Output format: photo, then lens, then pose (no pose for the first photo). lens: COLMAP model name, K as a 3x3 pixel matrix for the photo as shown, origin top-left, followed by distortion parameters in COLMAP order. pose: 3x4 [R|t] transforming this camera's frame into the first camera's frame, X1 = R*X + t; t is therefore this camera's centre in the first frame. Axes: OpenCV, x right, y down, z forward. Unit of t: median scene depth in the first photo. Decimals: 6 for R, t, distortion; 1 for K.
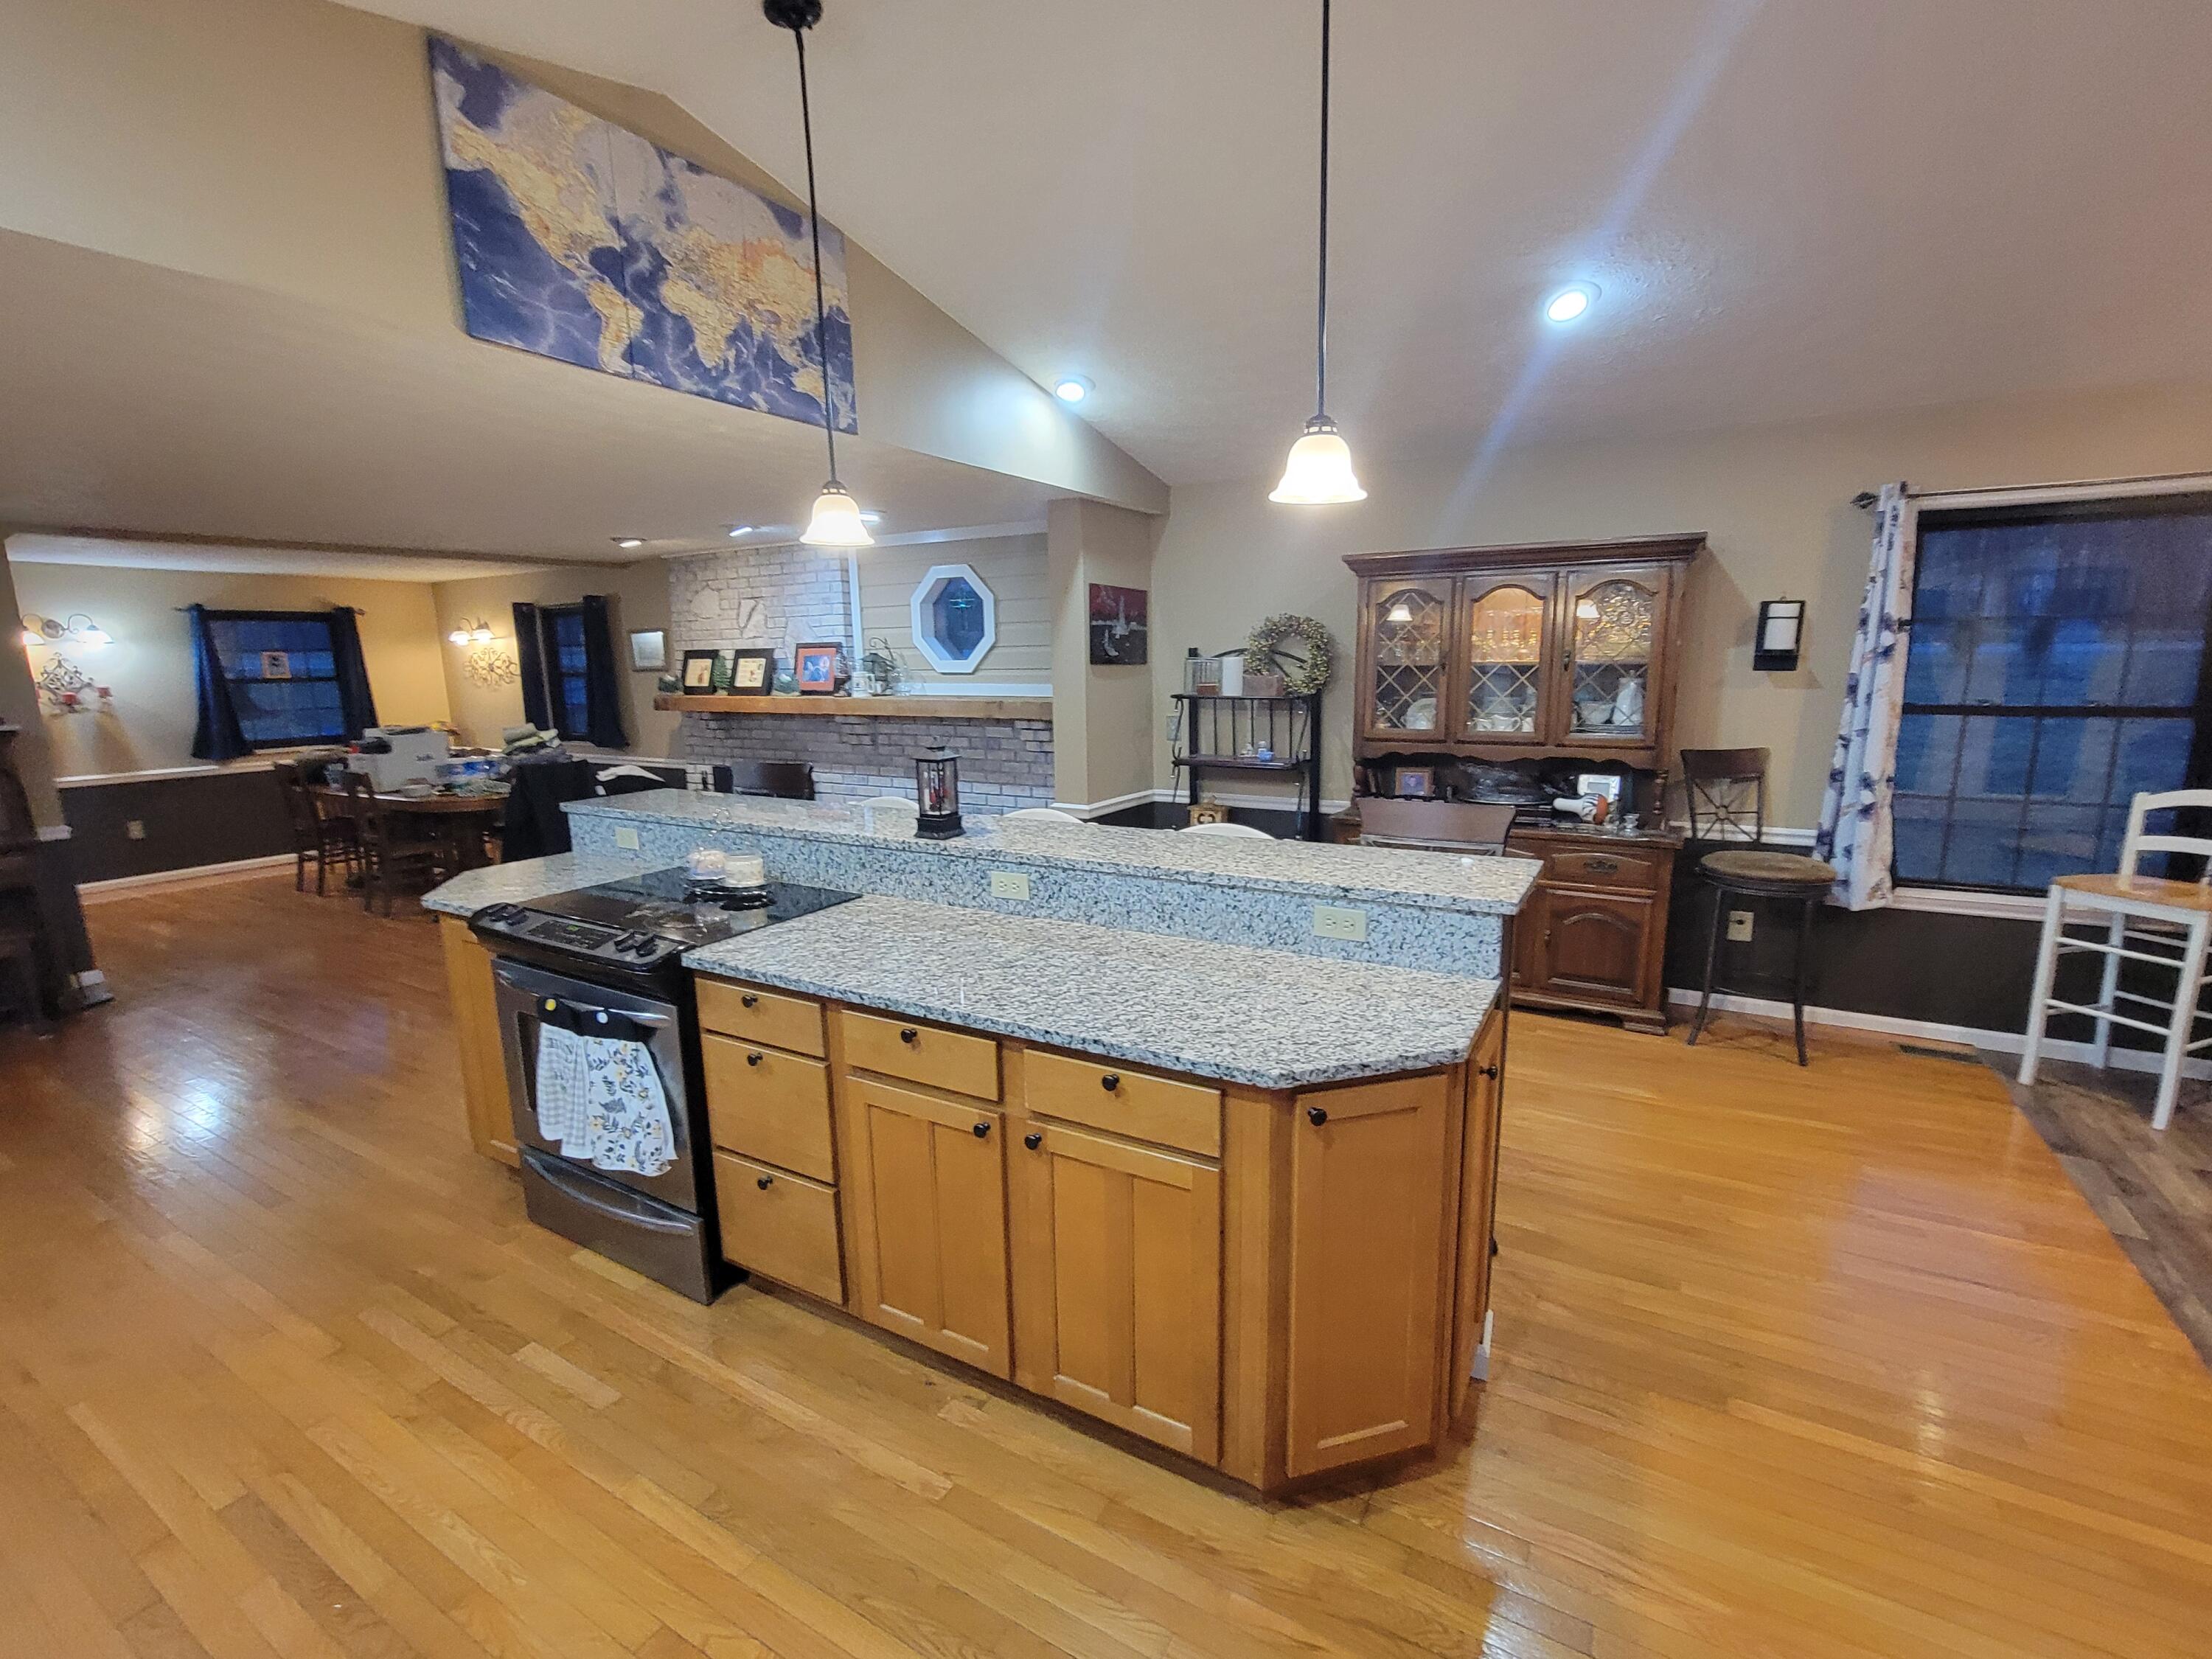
lens RADIAL K [[970.8, 0, 1109.0], [0, 970.8, 825.2], [0, 0, 1]] dist [-0.003173, -0.000228]
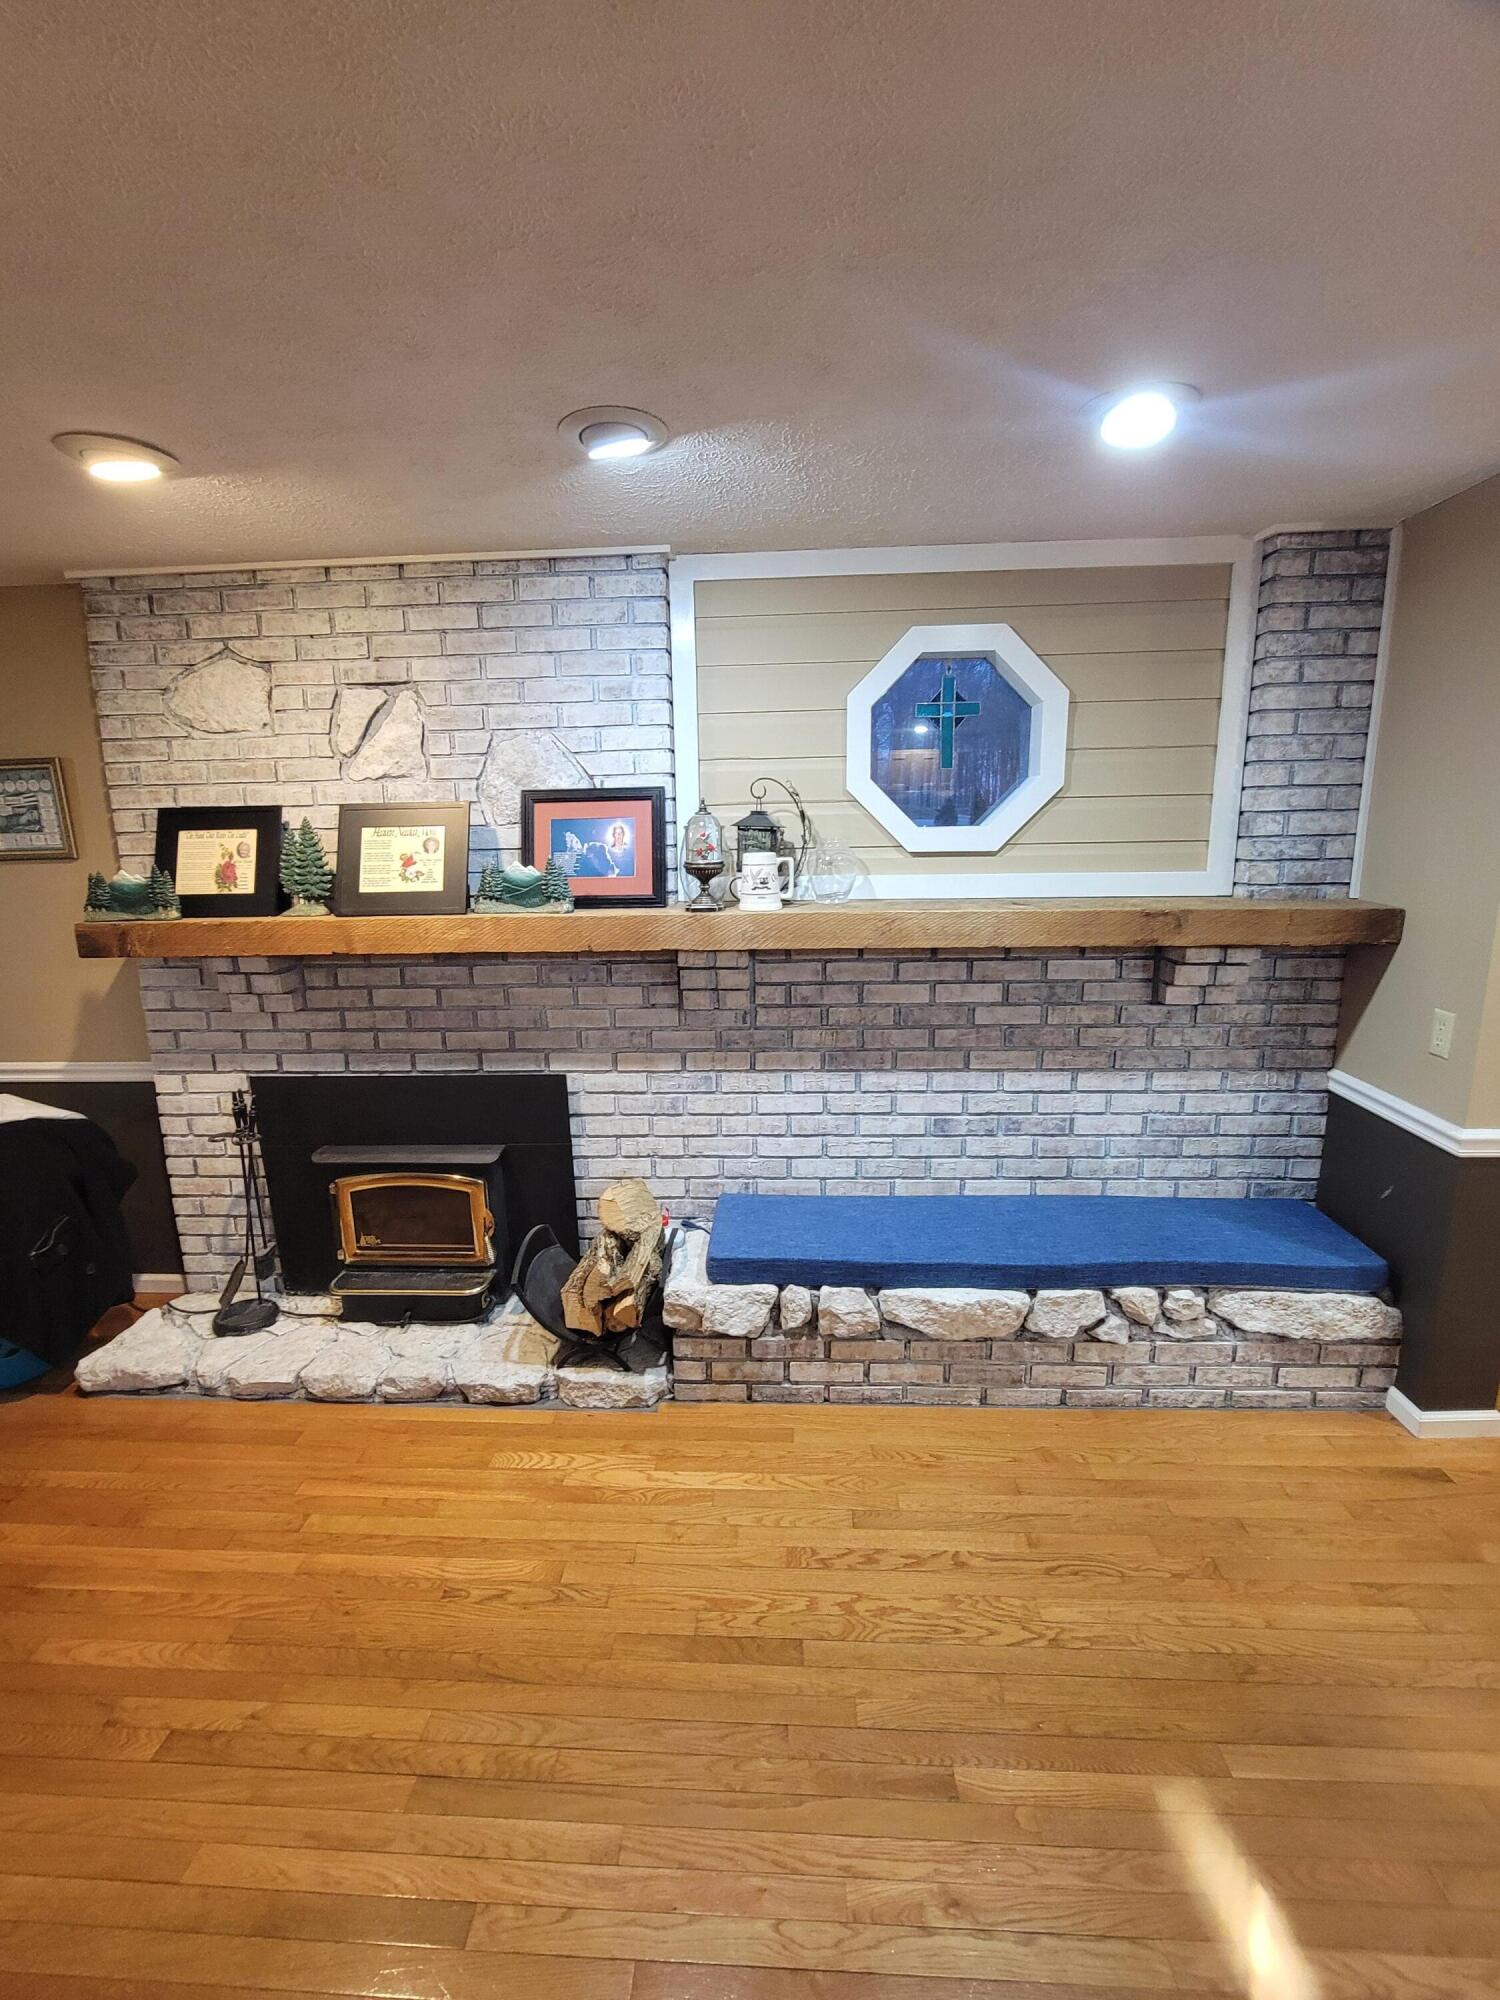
lens RADIAL K [[812.7, 0, 747.2], [0, 812.7, 1001.0], [0, 0, 1]] dist [-0.001510, -0.000056]
pose [[0.893136, -0.084614, 0.441756, -0.389582], [0.083367, 0.996270, 0.022275, -0.089218], [-0.441993, 0.016933, 0.896859, 0.605041]]
